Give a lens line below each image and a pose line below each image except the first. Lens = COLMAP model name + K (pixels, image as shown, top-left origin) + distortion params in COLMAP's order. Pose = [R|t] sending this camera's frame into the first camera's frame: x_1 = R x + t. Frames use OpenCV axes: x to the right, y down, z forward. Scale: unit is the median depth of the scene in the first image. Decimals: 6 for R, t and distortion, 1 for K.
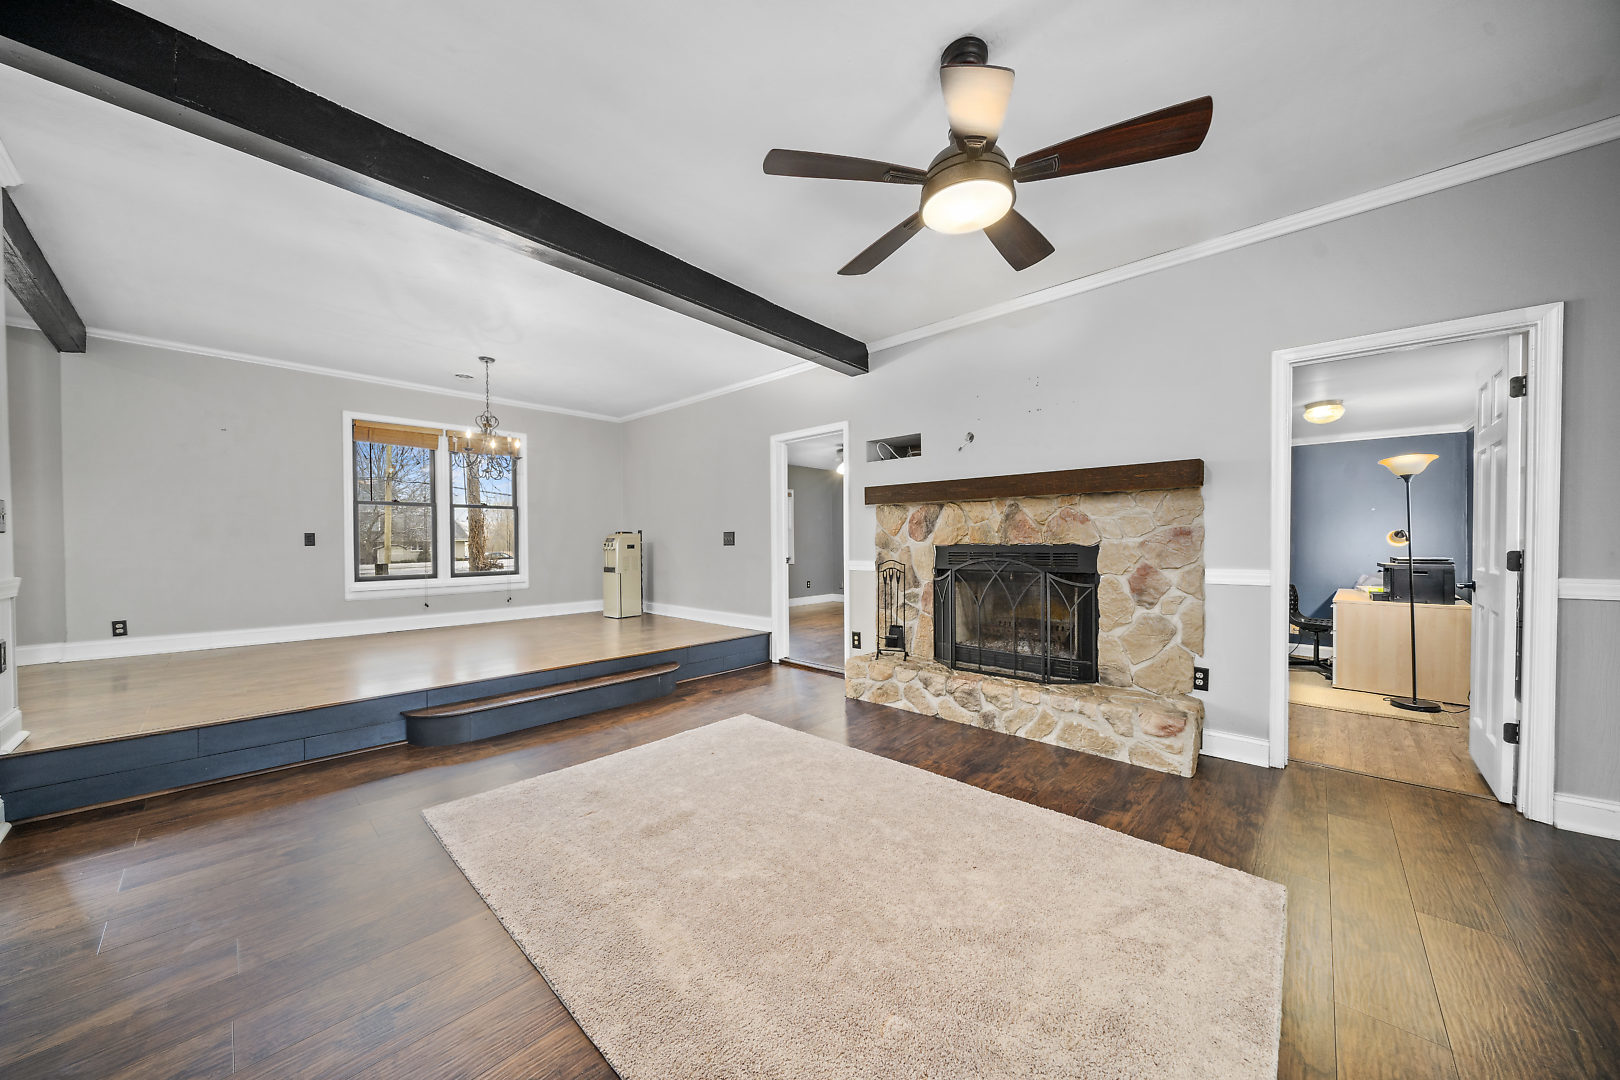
lens RADIAL K [[550.5, 0, 810.4], [0, 550.5, 541.7], [0, 0, 1]] dist [-0.006100, 0.000270]
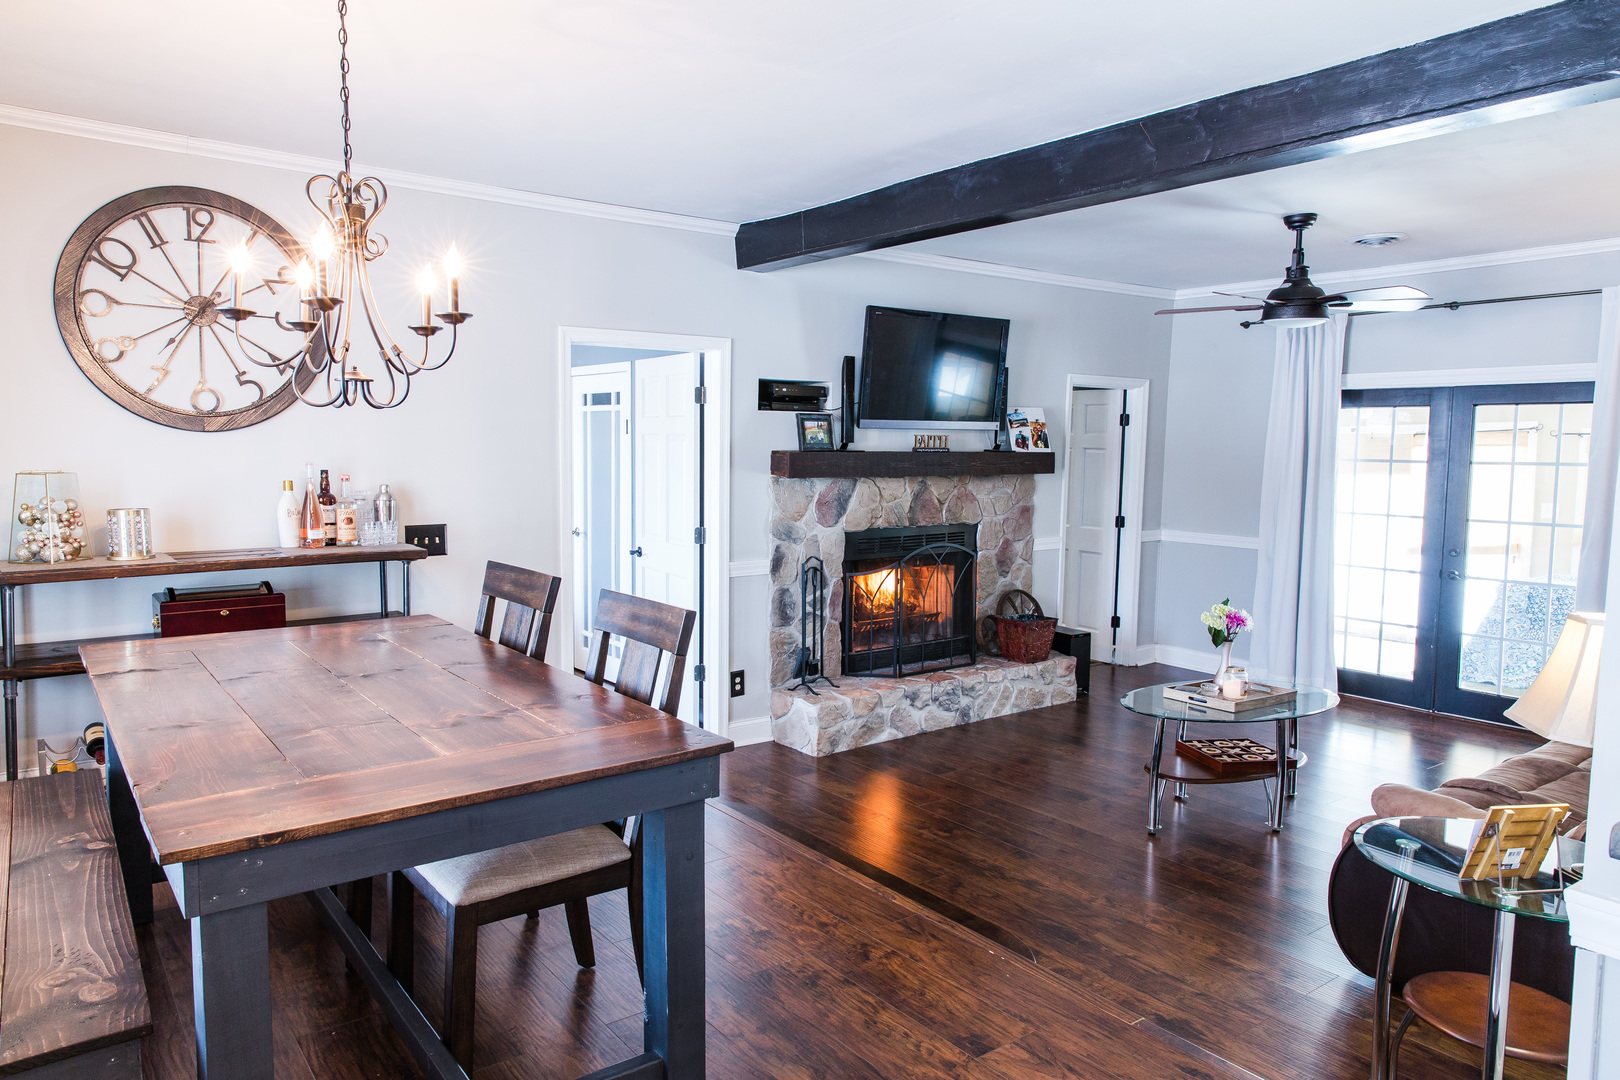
lens RADIAL K [[1080.5, 0, 810.8], [0, 1080.5, 541.0], [0, 0, 1]] dist [-0.001863, 0.004347]
pose [[0.174145, -0.084738, 0.981067, -1.327881], [-0.009124, 0.996109, 0.087657, -0.117419], [-0.984678, -0.024217, 0.172695, 0.821987]]
